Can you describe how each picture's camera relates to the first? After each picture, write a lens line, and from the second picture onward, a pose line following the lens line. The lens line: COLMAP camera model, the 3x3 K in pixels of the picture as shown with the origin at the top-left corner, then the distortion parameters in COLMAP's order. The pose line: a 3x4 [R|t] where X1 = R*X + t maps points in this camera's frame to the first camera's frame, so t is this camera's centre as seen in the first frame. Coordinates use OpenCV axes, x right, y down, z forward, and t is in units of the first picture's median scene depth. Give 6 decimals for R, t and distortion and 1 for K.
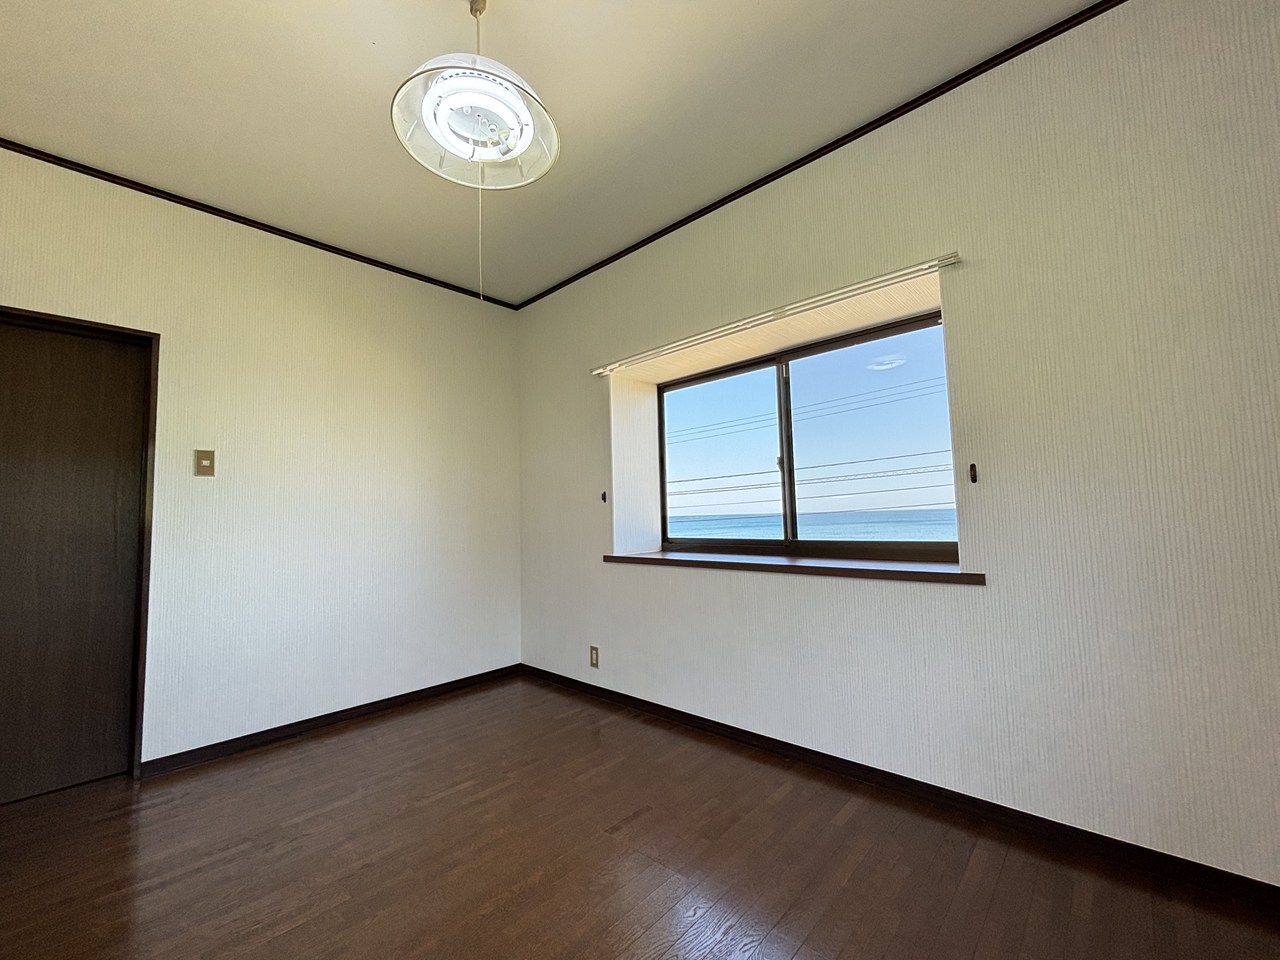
lens RADIAL K [[521.8, 0, 648.0], [0, 521.8, 479.7], [0, 0, 1]] dist [0.015724, -0.000642]
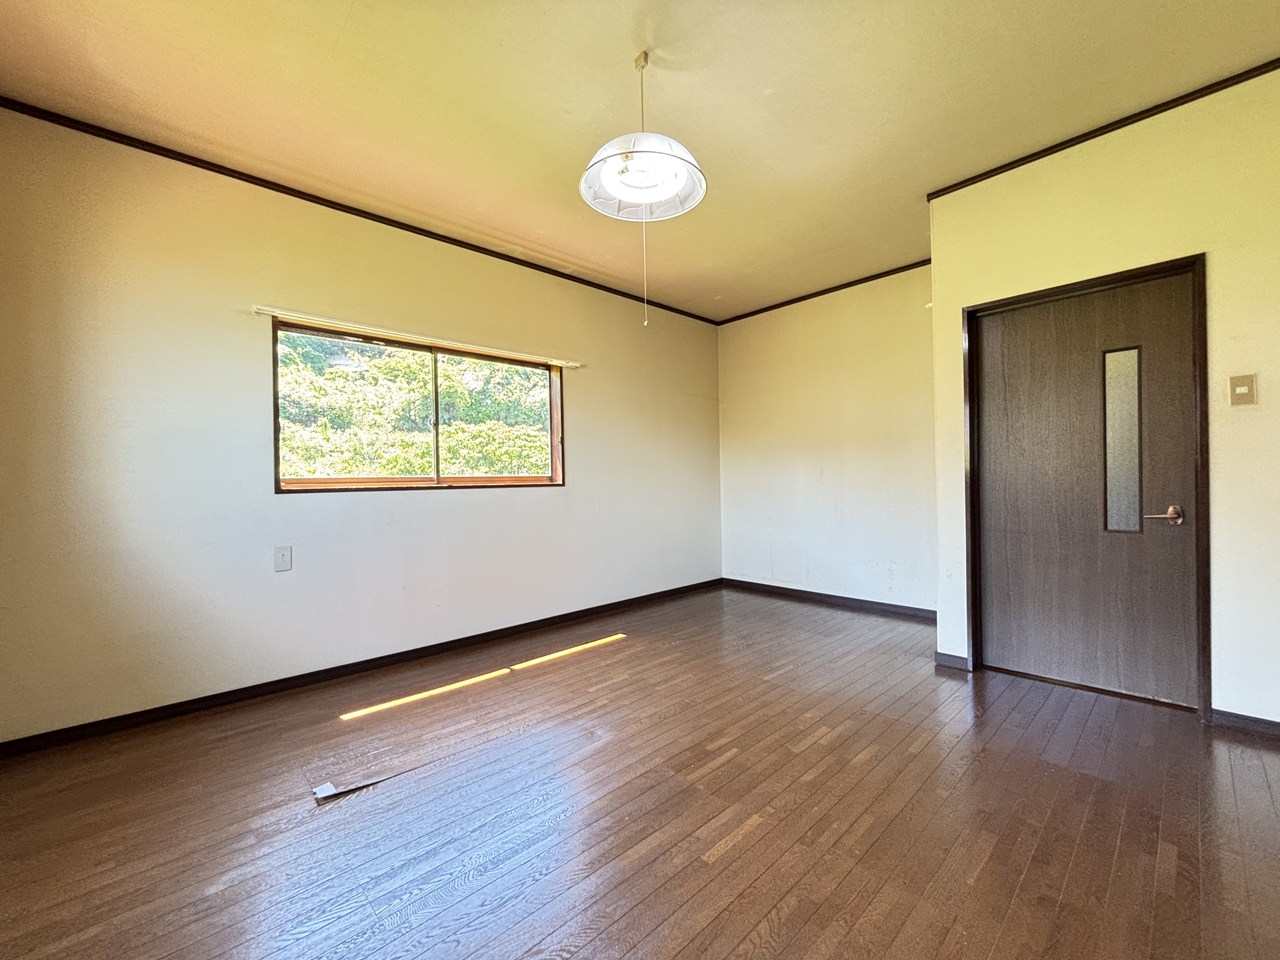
lens RADIAL K [[521.8, 0, 631.9], [0, 521.8, 482.5], [0, 0, 1]] dist [0.015724, -0.000642]
pose [[0.997436, 0.004727, -0.071405, -0.258080], [0.000870, 0.996941, 0.078154, -0.014176], [0.071556, -0.078016, 0.994381, -0.281827]]
